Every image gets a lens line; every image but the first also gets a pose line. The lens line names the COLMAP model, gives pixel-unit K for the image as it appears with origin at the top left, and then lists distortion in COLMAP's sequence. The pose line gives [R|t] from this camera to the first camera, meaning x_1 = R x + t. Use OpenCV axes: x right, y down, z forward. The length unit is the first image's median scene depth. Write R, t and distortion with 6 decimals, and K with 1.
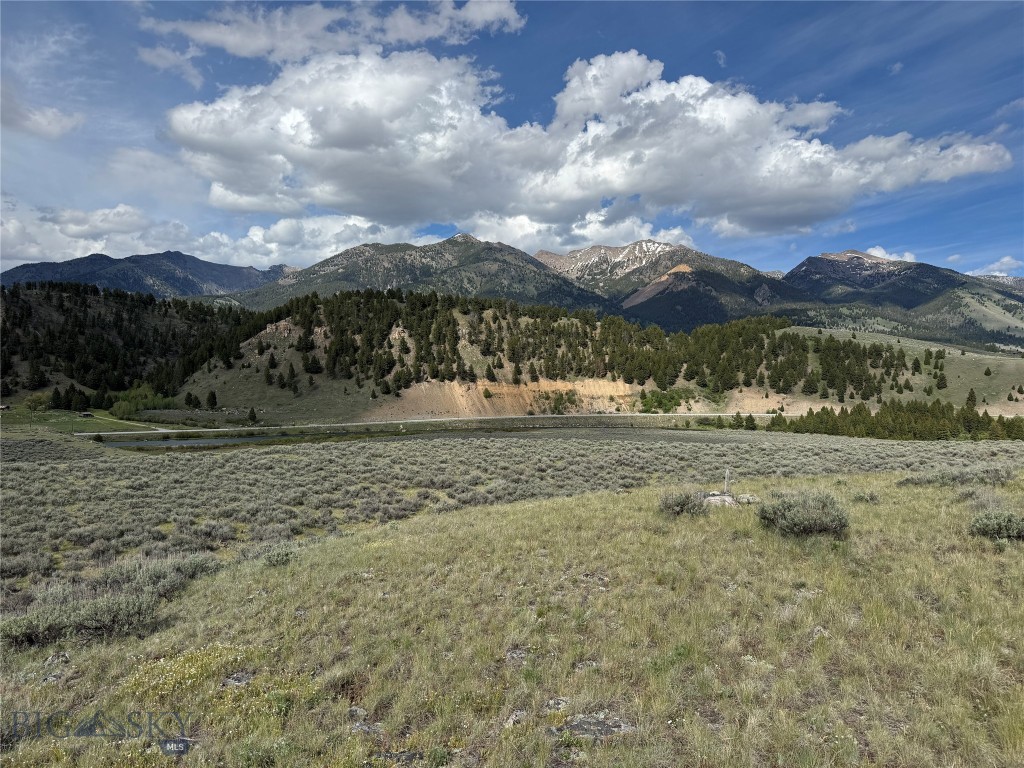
lens RADIAL K [[717.3, 0, 518.9], [0, 717.3, 383.2], [0, 0, 1]] dist [0.038973, -0.047332]
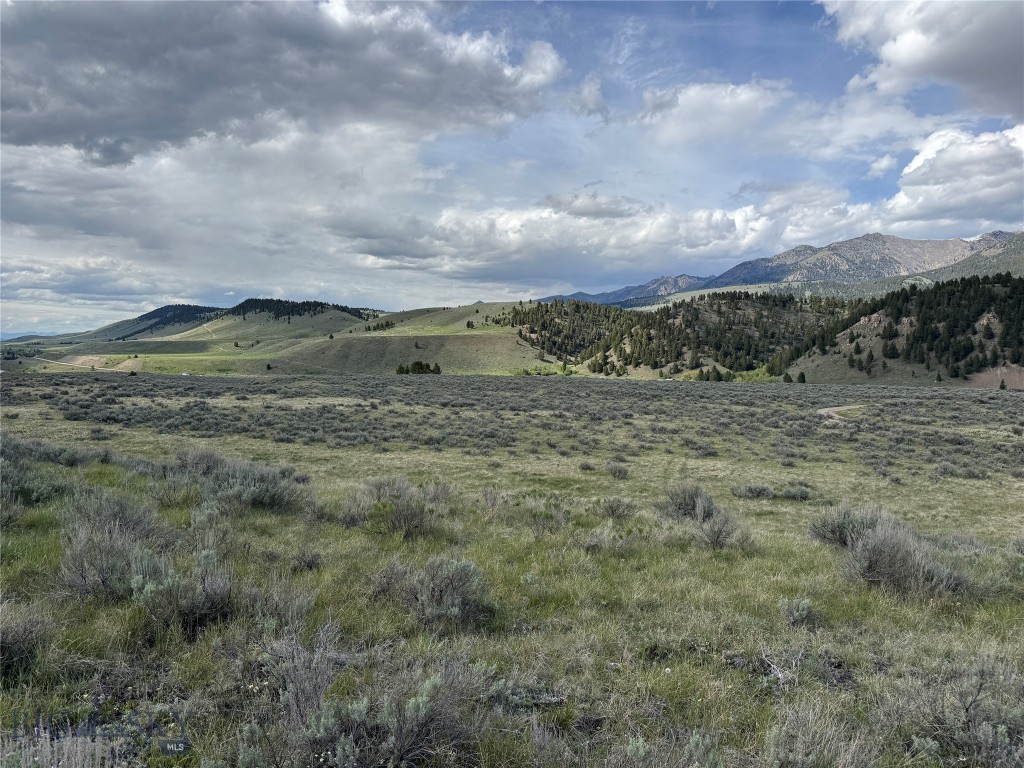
lens RADIAL K [[717.3, 0, 510.1], [0, 717.3, 384.5], [0, 0, 1]] dist [0.038973, -0.047332]
pose [[0.608853, 0.030702, -0.792689, 0.246620], [-0.008835, 0.999451, 0.031924, -0.002779], [0.793234, -0.012433, 0.608790, -0.192147]]
